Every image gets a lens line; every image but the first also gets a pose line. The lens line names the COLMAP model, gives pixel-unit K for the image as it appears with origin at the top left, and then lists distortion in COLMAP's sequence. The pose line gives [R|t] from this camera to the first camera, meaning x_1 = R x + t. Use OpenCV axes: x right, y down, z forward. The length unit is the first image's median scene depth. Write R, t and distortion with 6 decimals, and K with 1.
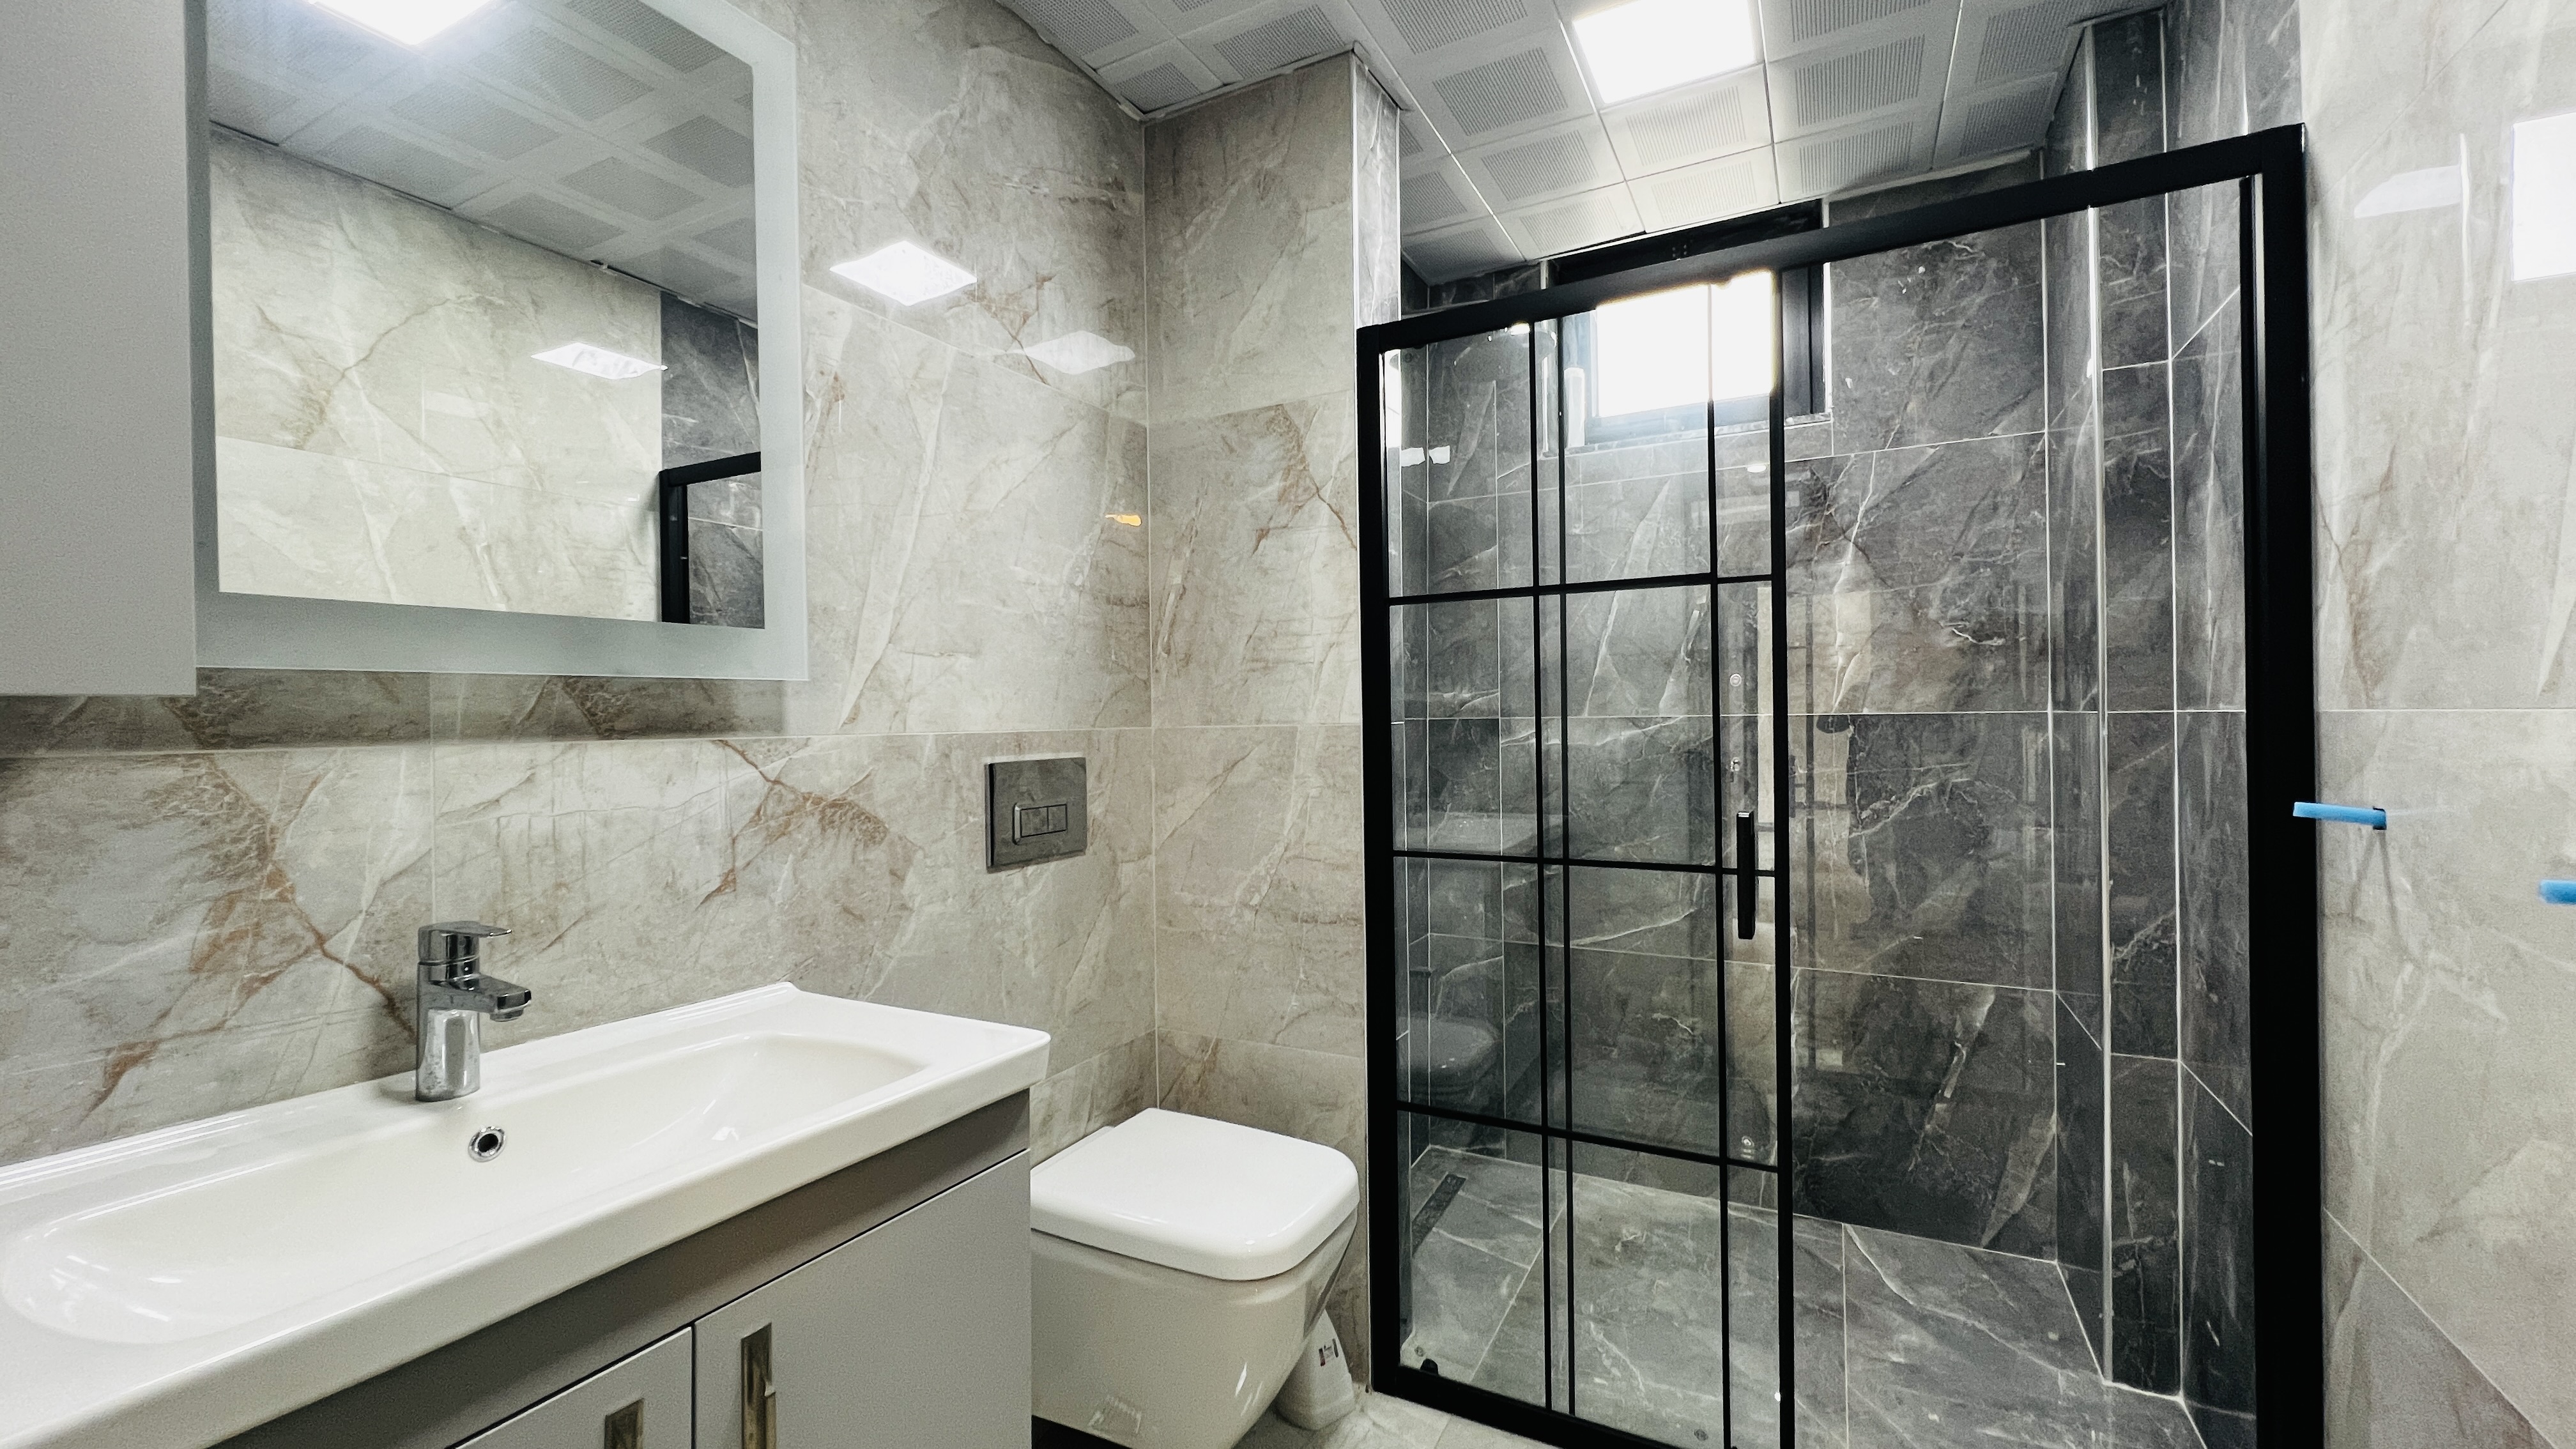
lens RADIAL K [[1031.0, 0, 1280.3], [0, 1031.0, 717.8], [0, 0, 1]] dist [0.001089, 0.000062]
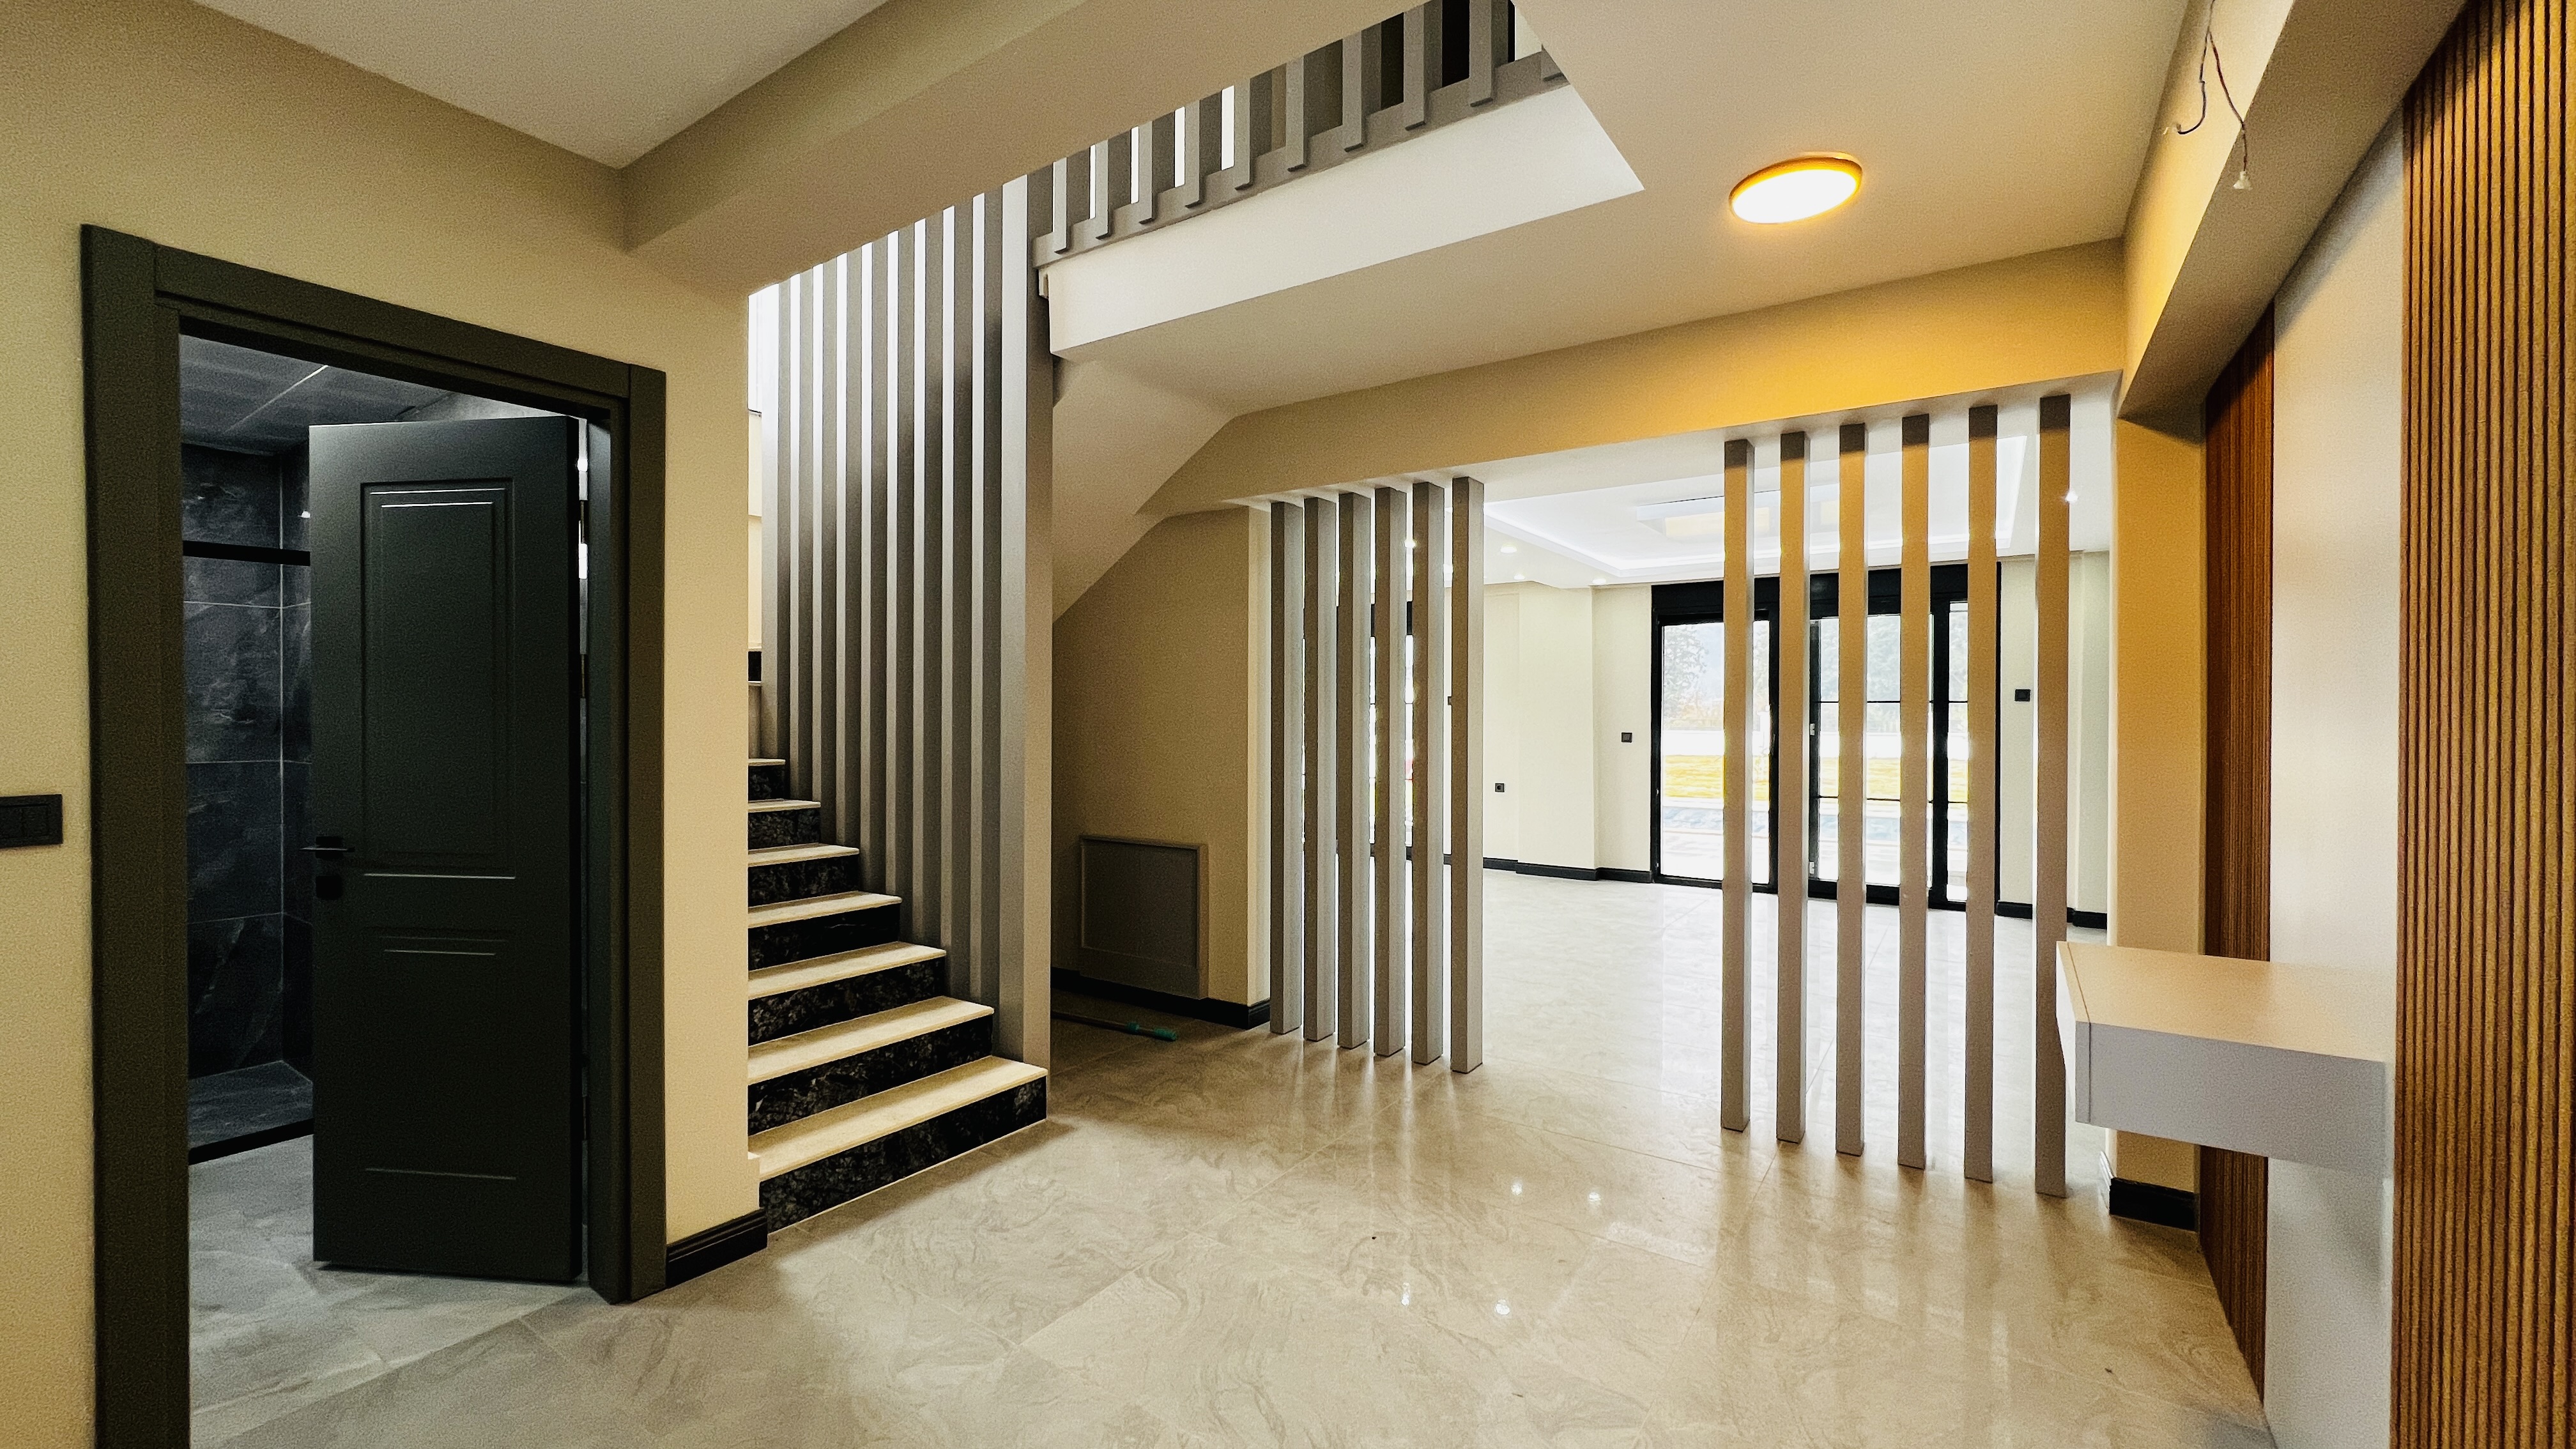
lens RADIAL K [[1031.0, 0, 1280.3], [0, 1031.0, 717.8], [0, 0, 1]] dist [0.001089, 0.000062]
pose [[0.099414, 0.012671, 0.994965, -1.272215], [-0.004686, 0.999914, -0.012266, -0.097193], [-0.995035, -0.003443, 0.099465, -1.335383]]
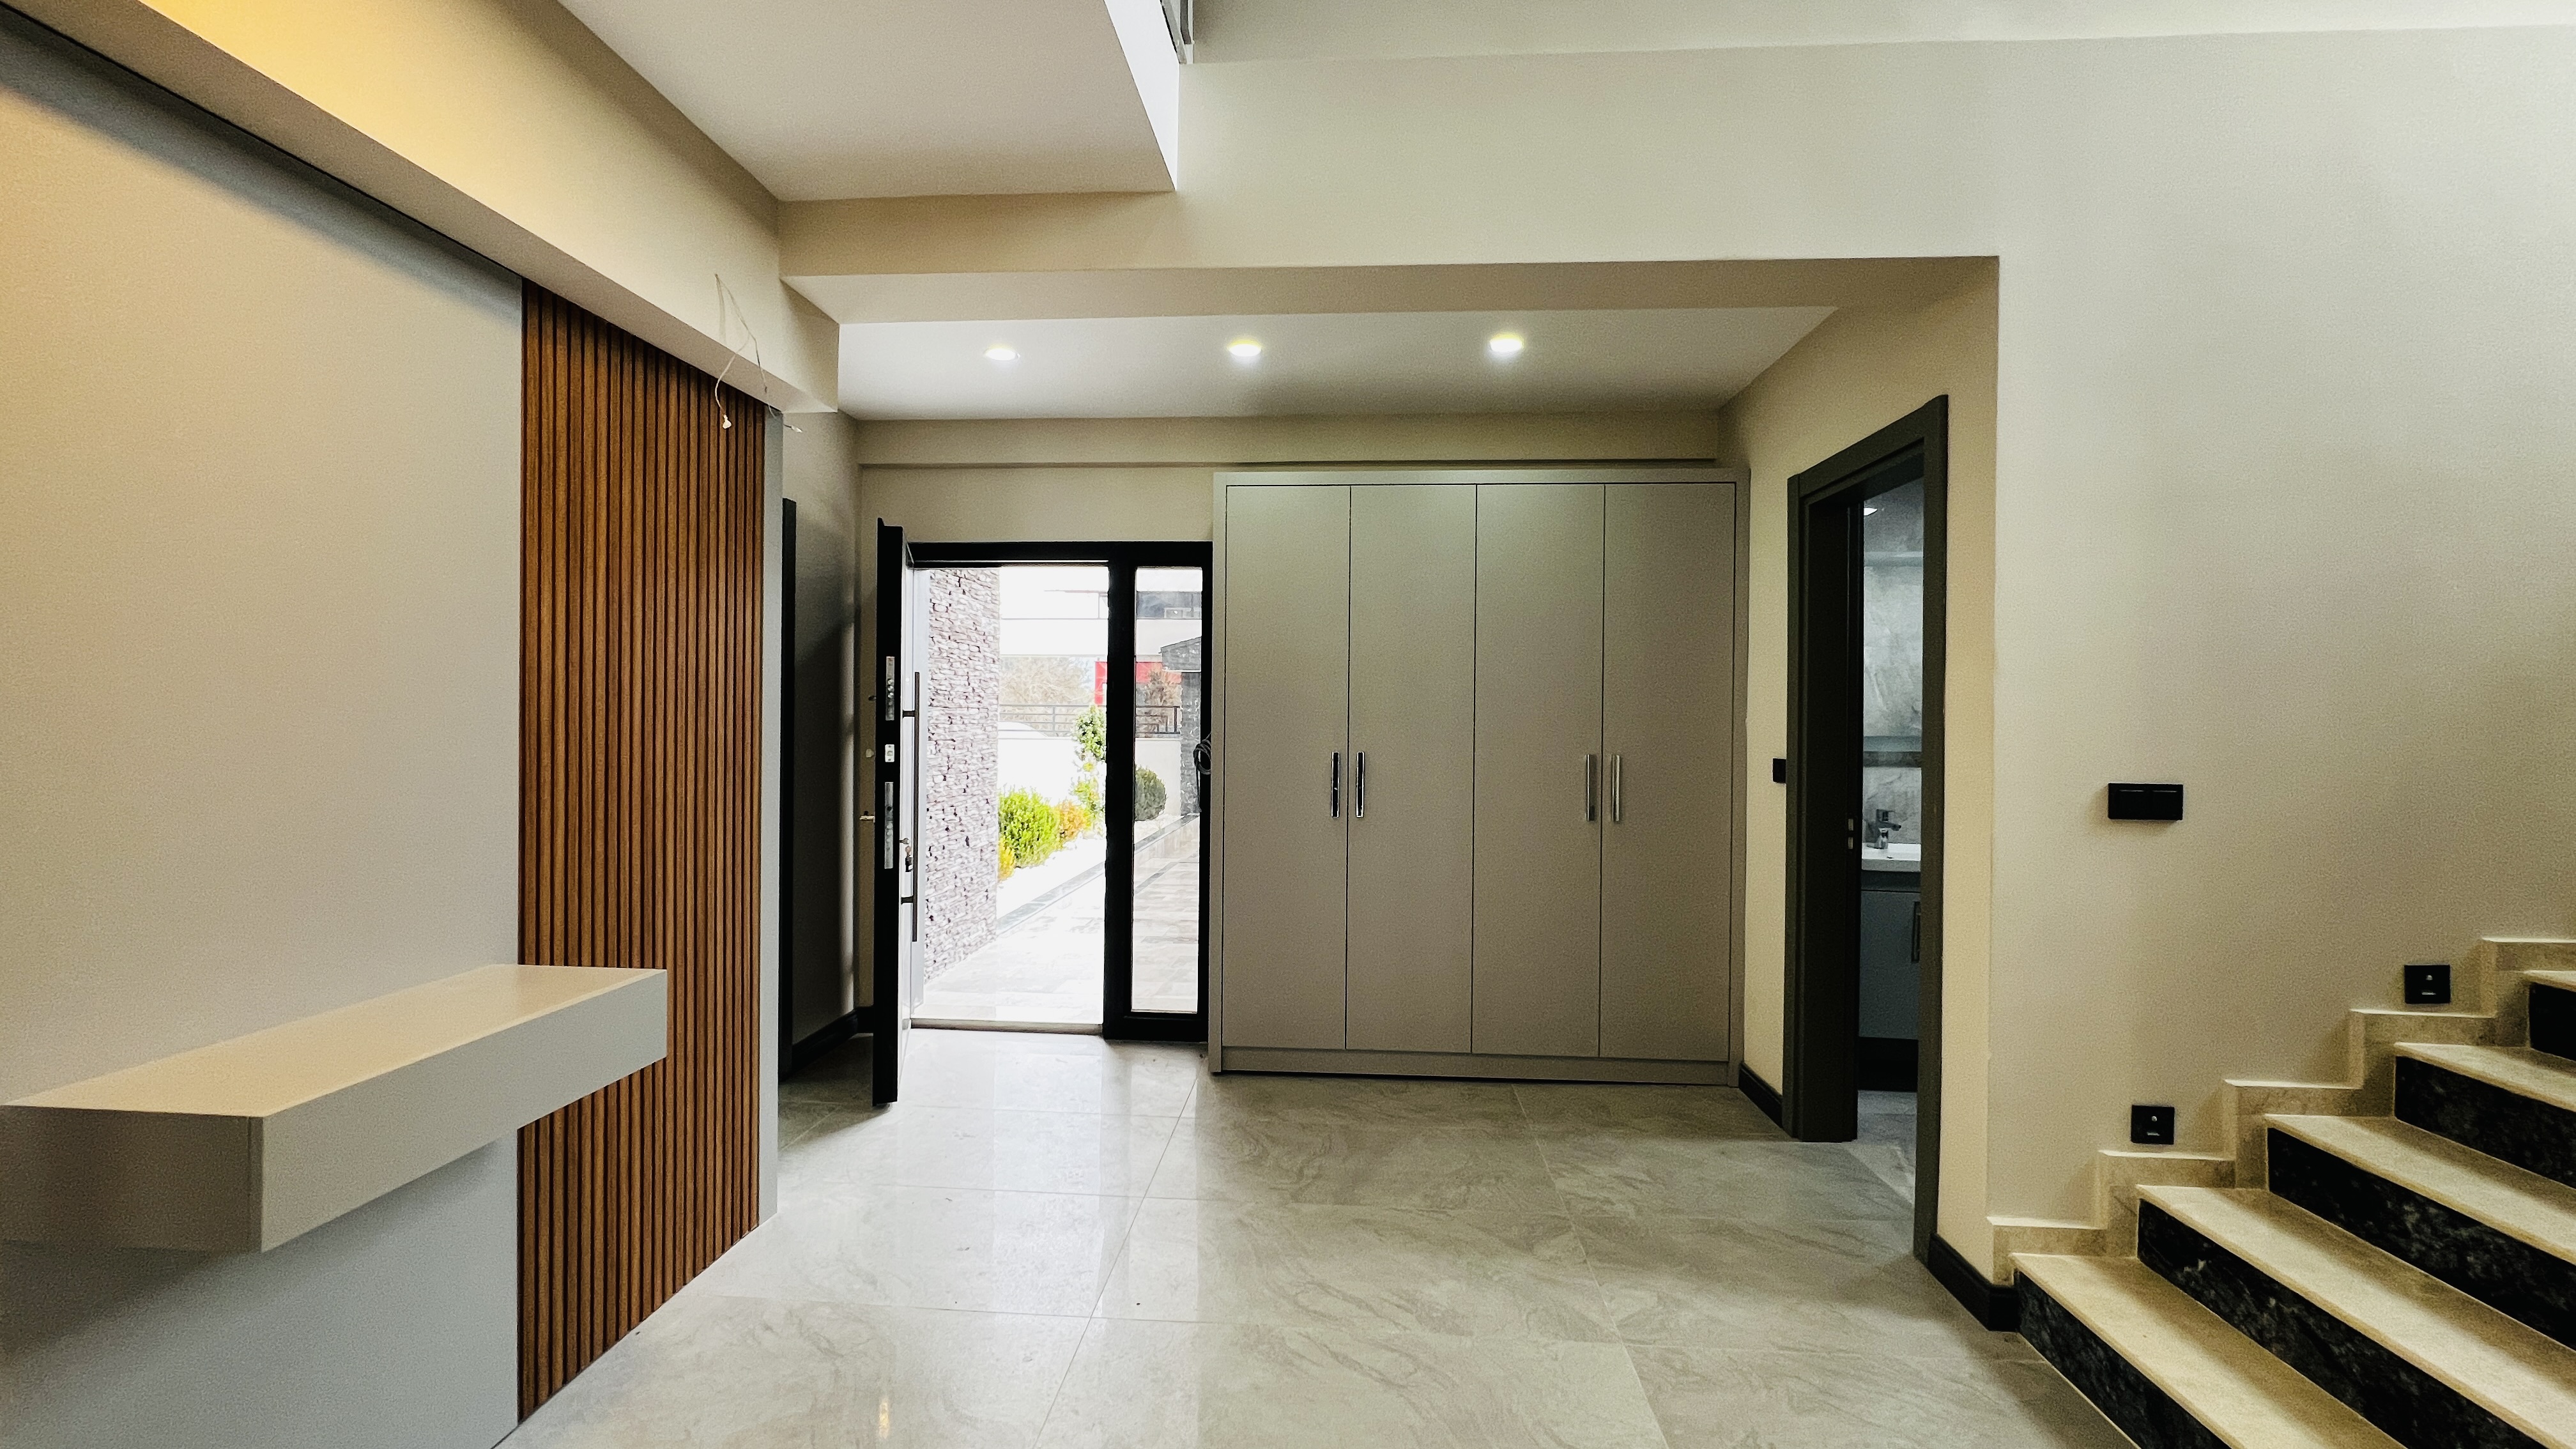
lens RADIAL K [[1031.0, 0, 1280.3], [0, 1031.0, 717.8], [0, 0, 1]] dist [0.001089, 0.000062]
pose [[0.415780, 0.023756, -0.909155, 1.249680], [-0.016996, 0.999687, 0.018349, -0.134212], [0.909307, 0.007823, 0.416053, -1.882202]]
